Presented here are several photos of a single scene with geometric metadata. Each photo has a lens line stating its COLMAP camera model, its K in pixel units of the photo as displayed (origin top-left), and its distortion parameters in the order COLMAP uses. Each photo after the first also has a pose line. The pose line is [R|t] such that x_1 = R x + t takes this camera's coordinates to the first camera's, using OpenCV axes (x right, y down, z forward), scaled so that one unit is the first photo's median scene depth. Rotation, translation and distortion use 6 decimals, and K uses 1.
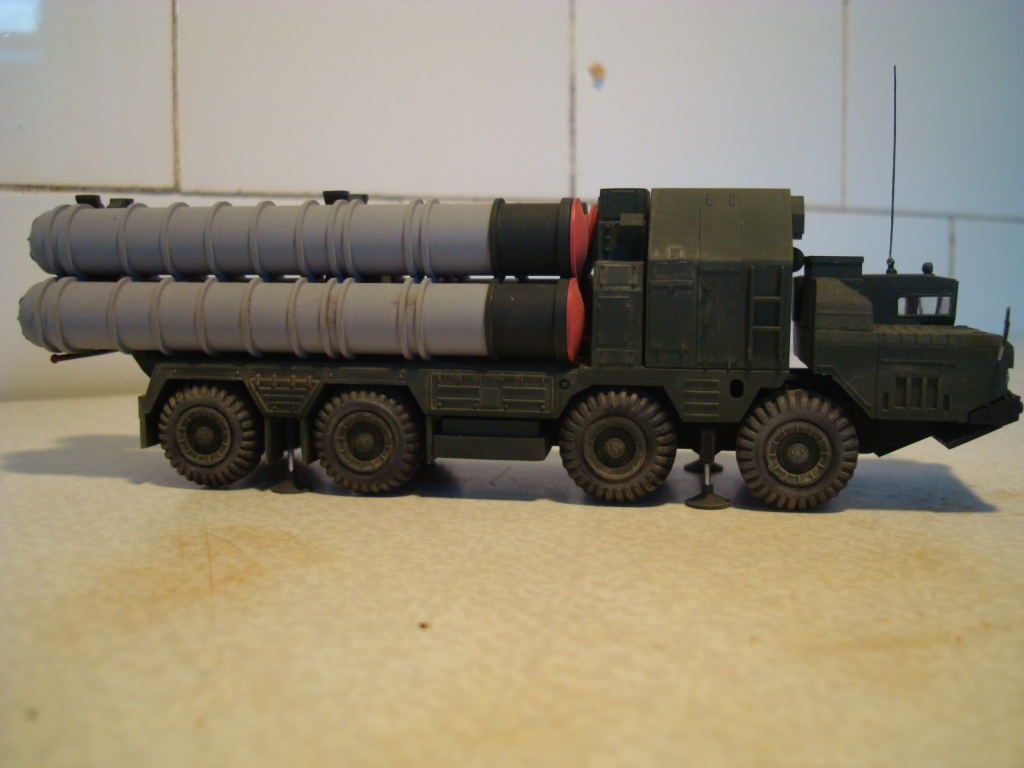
lens RADIAL K [[1060.9, 0, 512.0], [0, 1060.9, 384.0], [0, 0, 1]] dist [-0.115219, 0.005070]
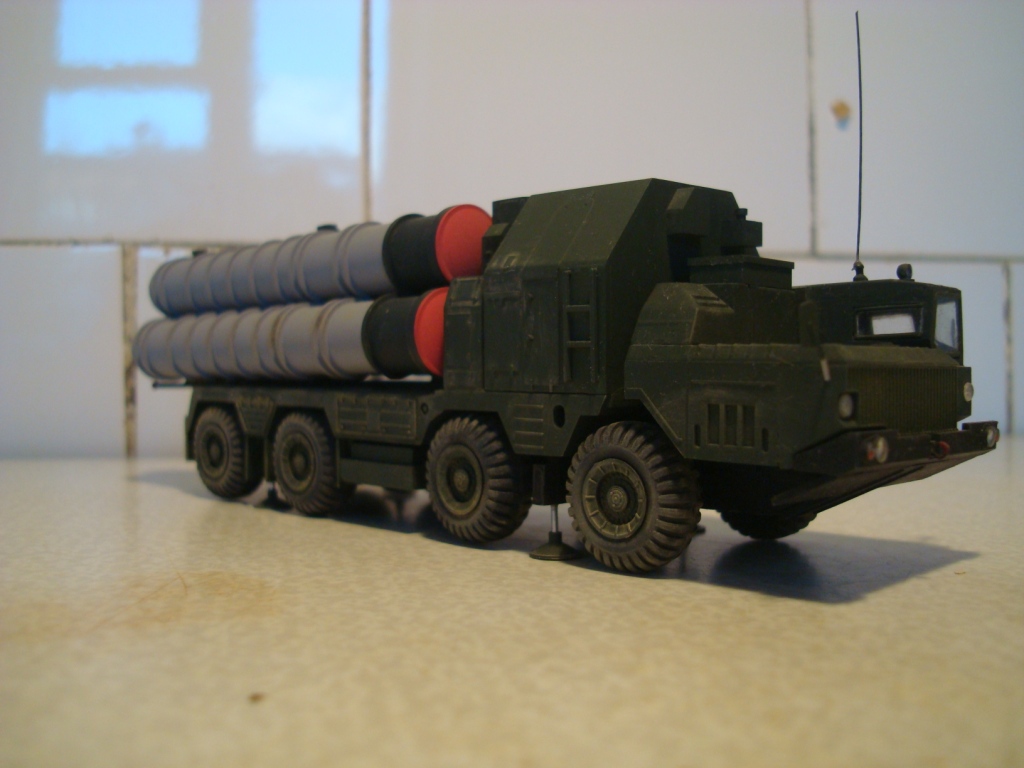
lens RADIAL K [[1060.9, 0, 512.0], [0, 1060.9, 384.0], [0, 0, 1]] dist [-0.115219, 0.005070]
pose [[0.827176, 0.012838, -0.561796, 0.642933], [-0.062790, 0.995590, -0.069699, 0.038978], [0.558424, 0.092929, 0.824334, 0.276093]]
